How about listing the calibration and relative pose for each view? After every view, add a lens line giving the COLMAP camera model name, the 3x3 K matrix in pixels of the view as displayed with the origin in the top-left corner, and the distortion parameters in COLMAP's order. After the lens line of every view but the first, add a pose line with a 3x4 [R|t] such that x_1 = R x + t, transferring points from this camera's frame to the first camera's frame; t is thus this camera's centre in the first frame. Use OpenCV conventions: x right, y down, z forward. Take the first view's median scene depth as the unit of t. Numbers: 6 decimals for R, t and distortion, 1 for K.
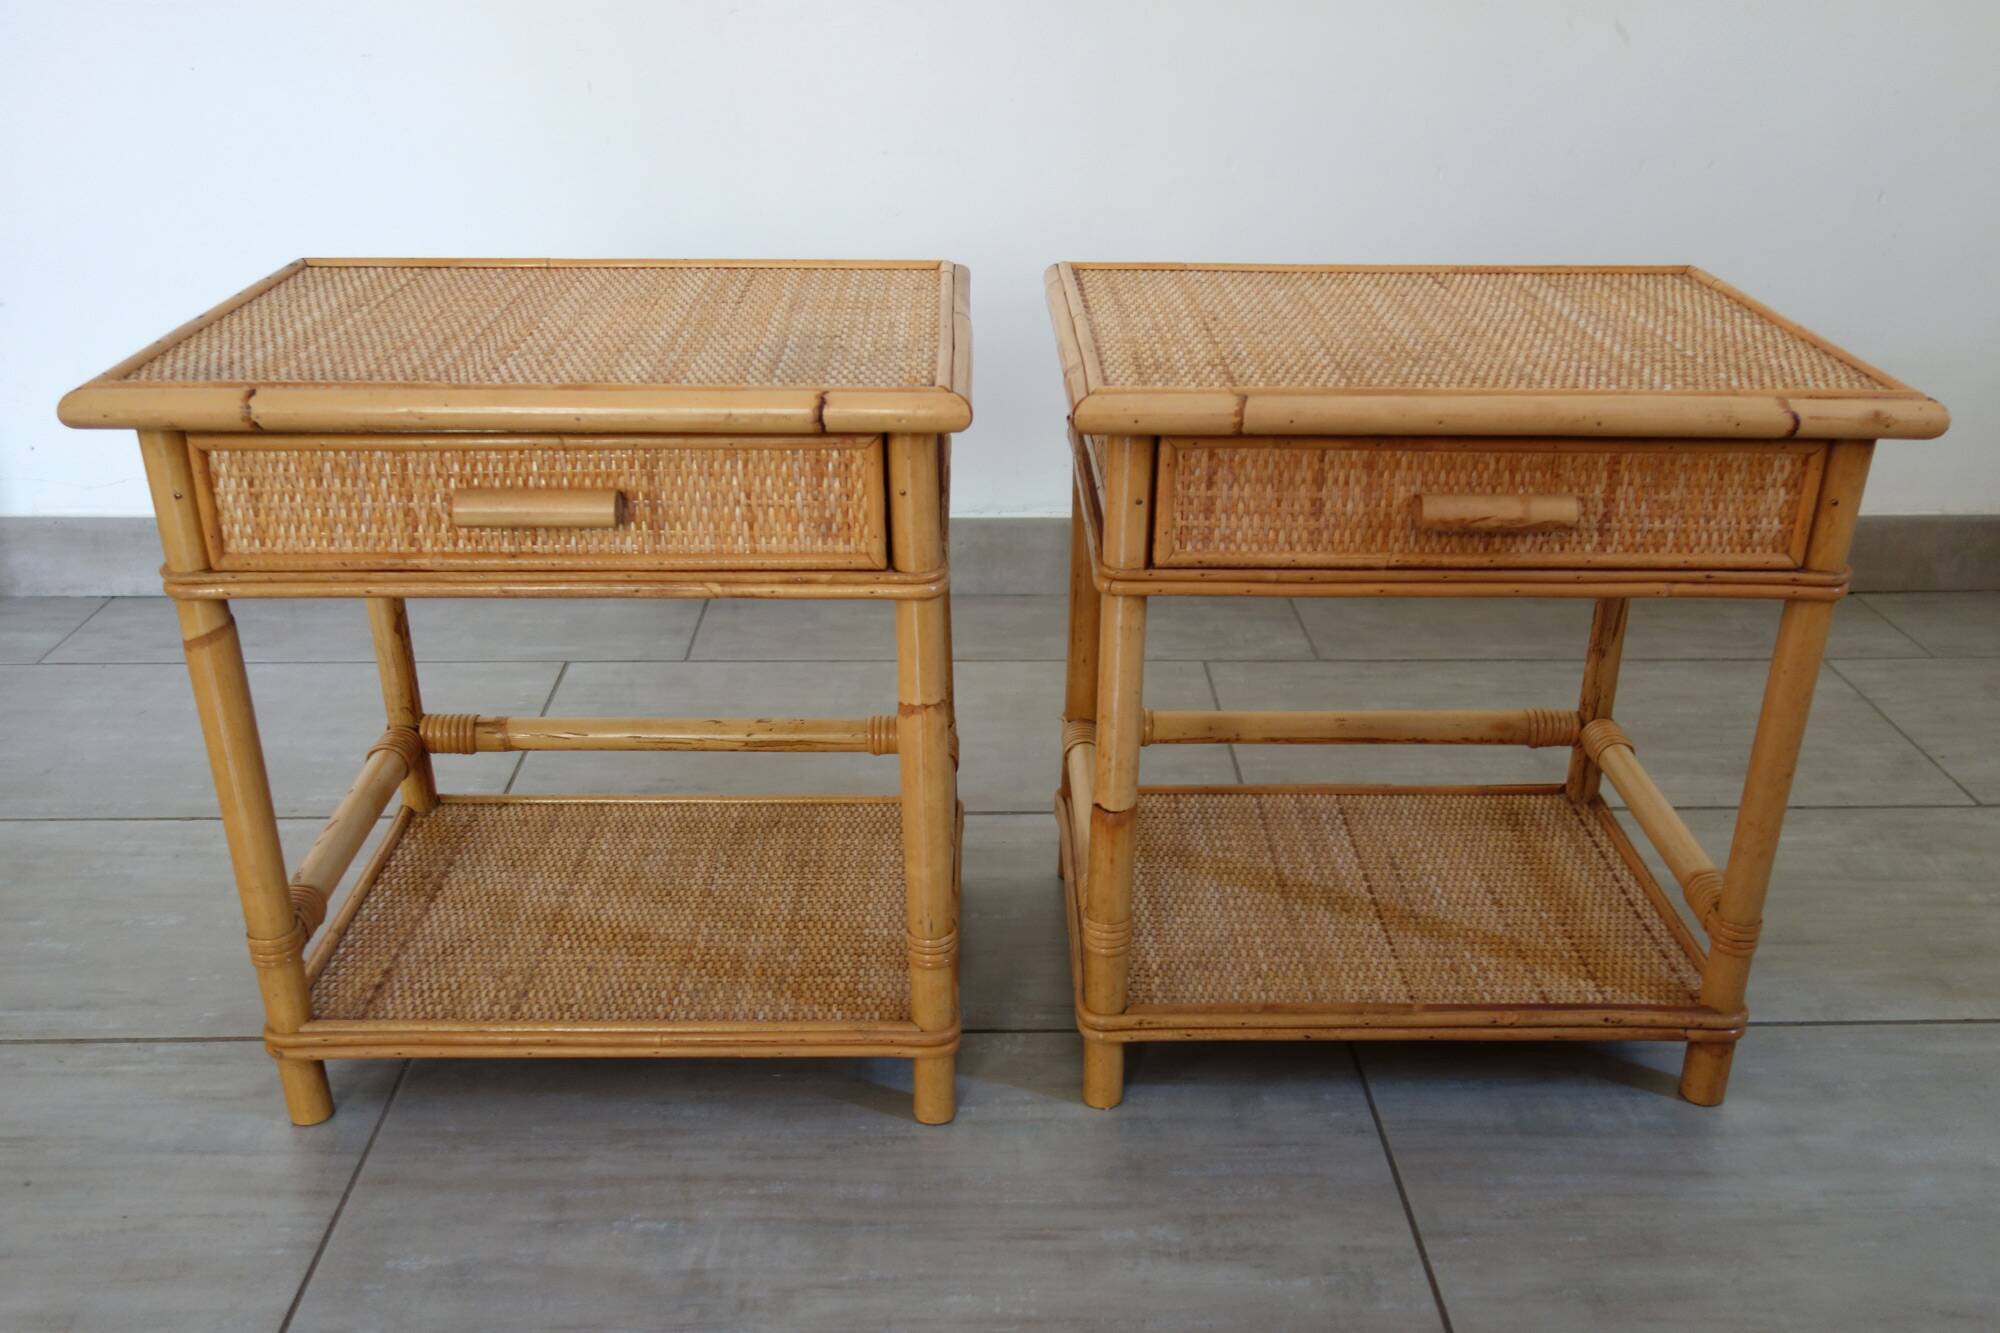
lens RADIAL K [[1811.7, 0, 952.4], [0, 1811.7, 702.6], [0, 0, 1]] dist [0.012248, -0.014738]
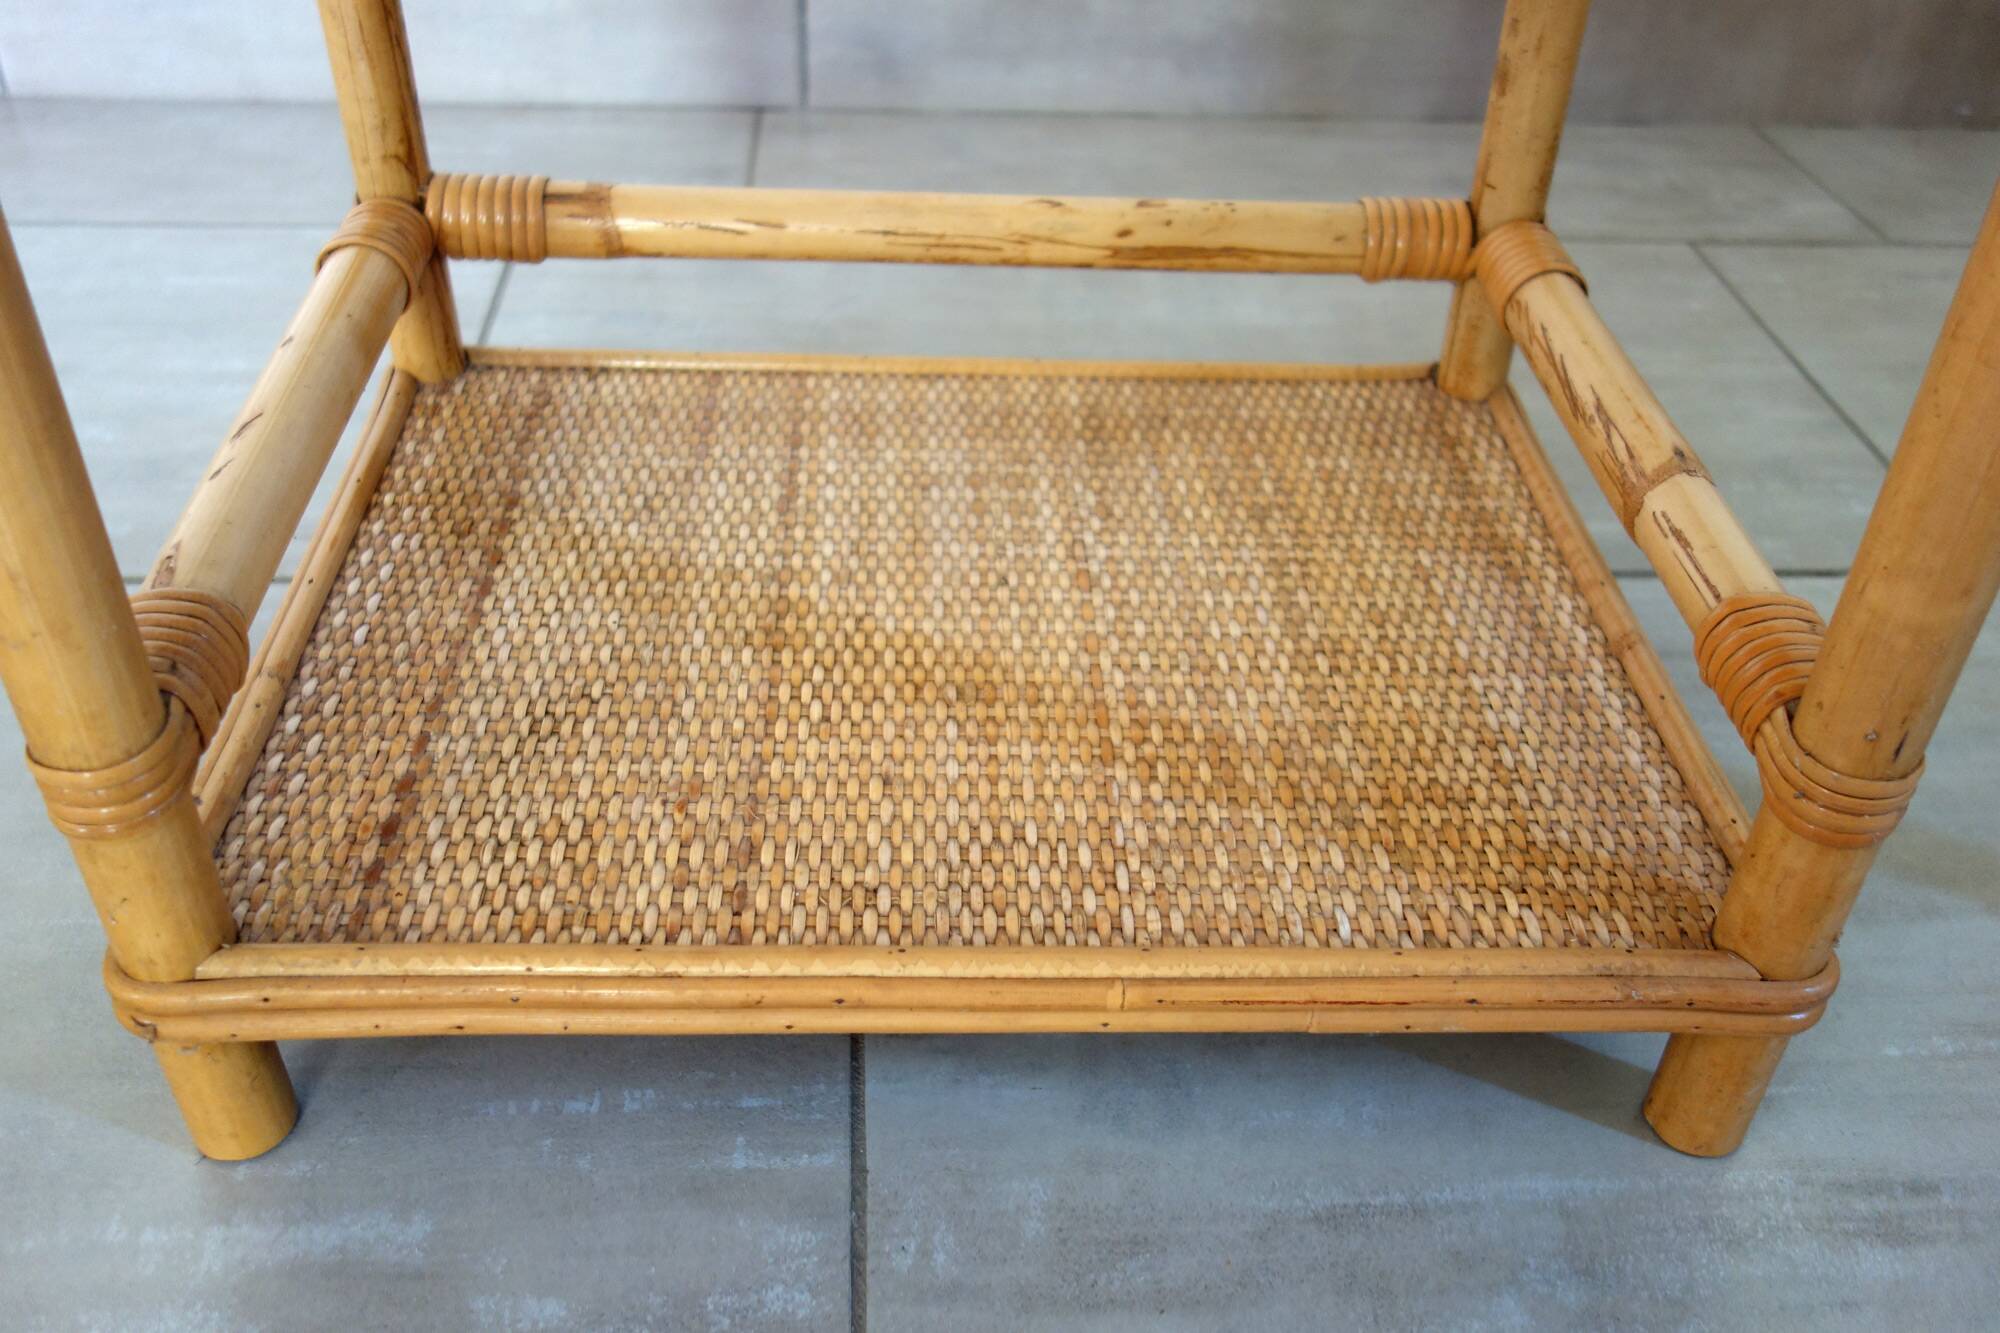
lens RADIAL K [[1803.0, 0, 977.6], [0, 1803.0, 631.2], [0, 0, 1]] dist [-0.013781, 0.022046]
pose [[0.998719, 0.005155, 0.050333, -0.218297], [-0.015393, 0.978599, 0.205202, 0.027777], [-0.048198, -0.205714, 0.977425, 0.646341]]
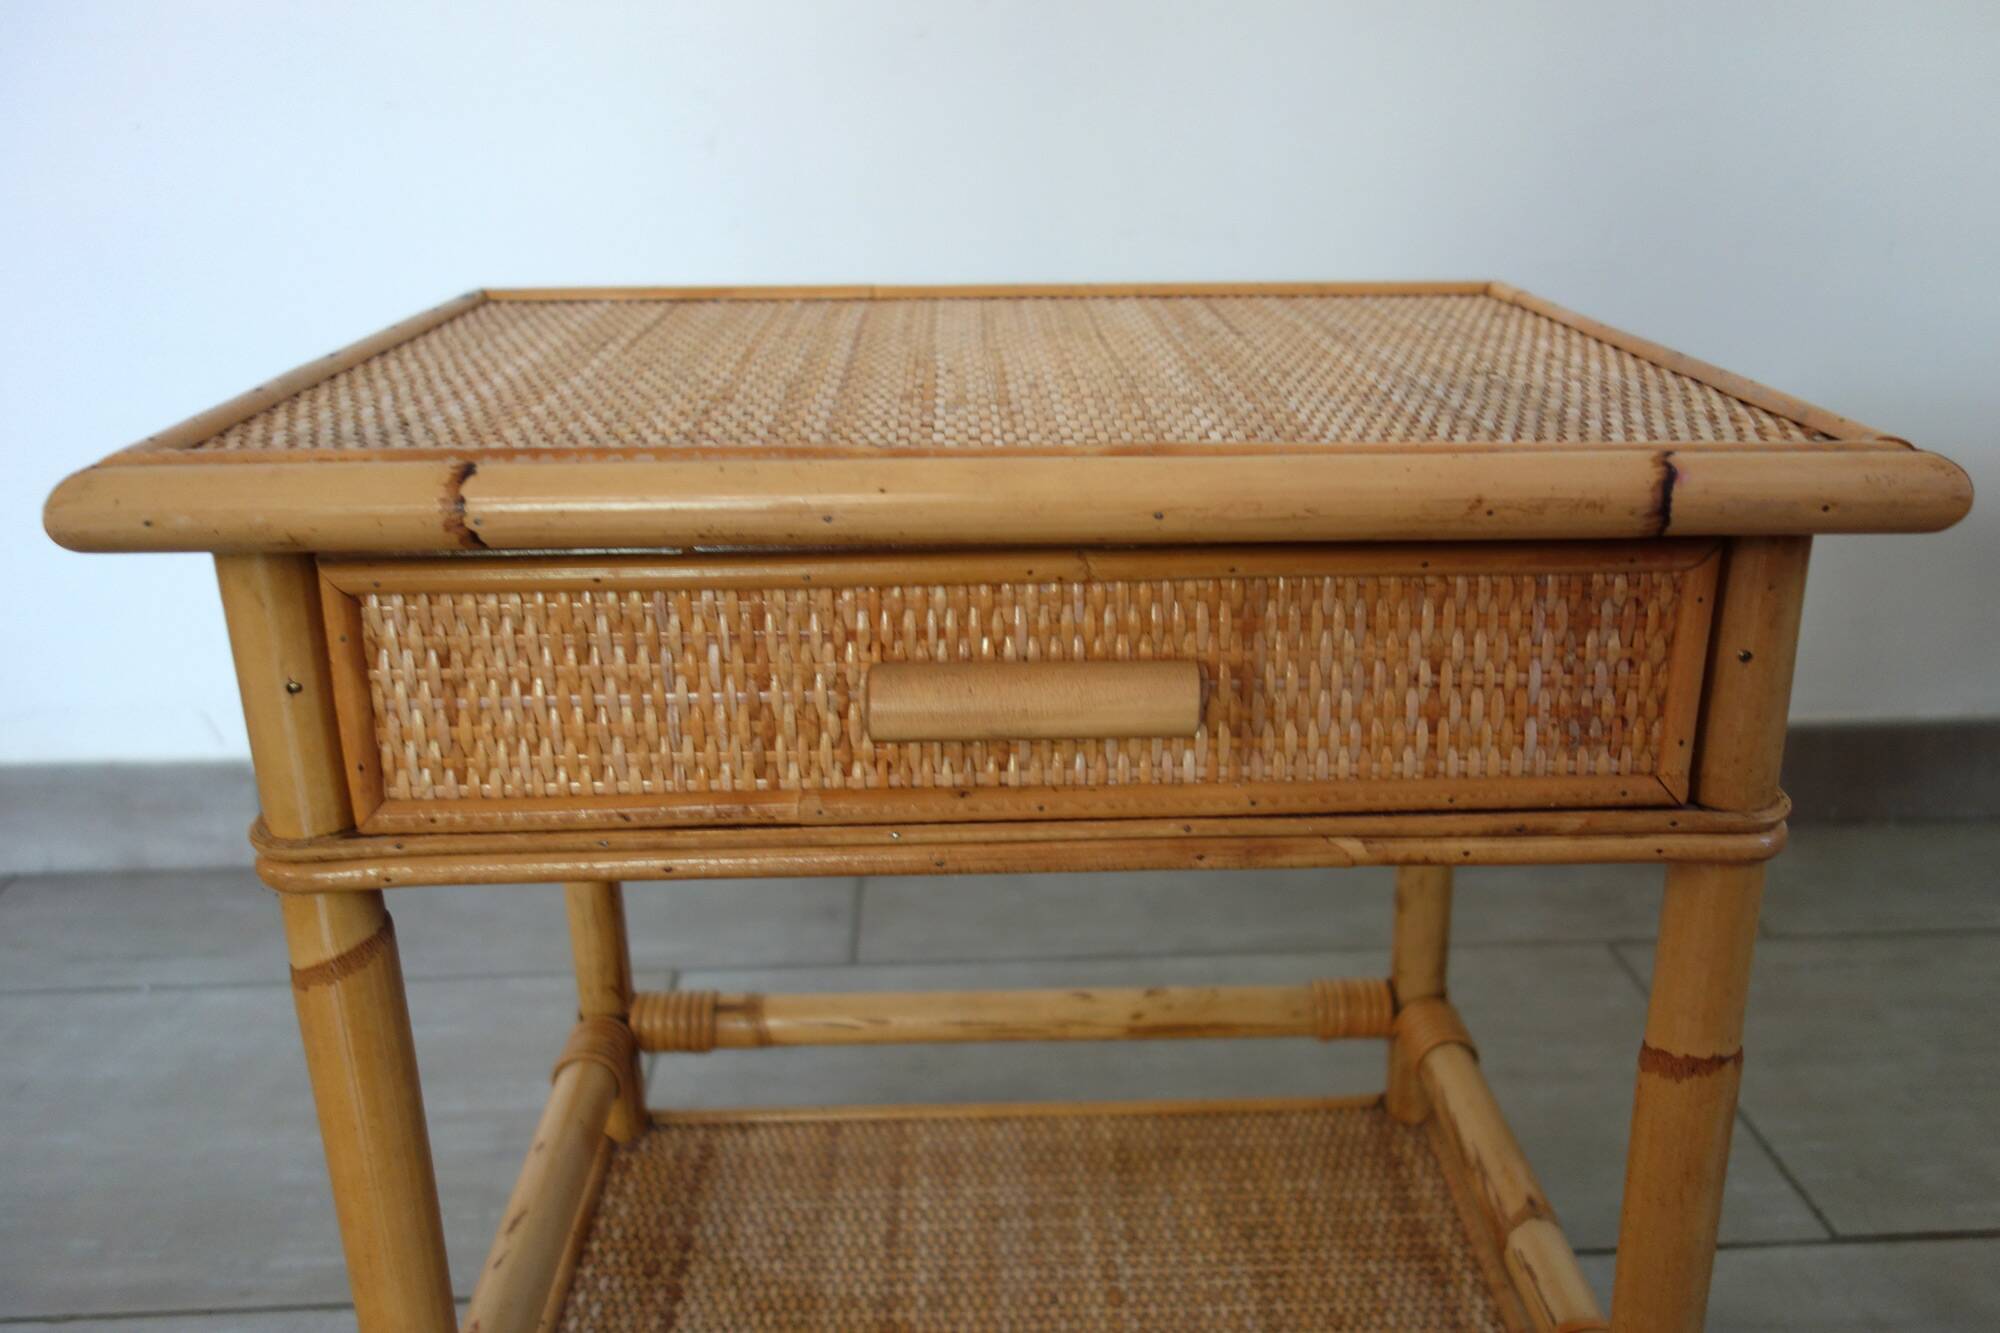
lens RADIAL K [[1735.5, 0, 1033.7], [0, 1735.5, 658.0], [0, 0, 1]] dist [-0.002016, 0.009347]
pose [[0.999206, -0.015477, 0.036713, -0.213382], [0.019106, 0.994739, -0.100648, -0.061973], [-0.034963, 0.101269, 0.994245, 0.460719]]
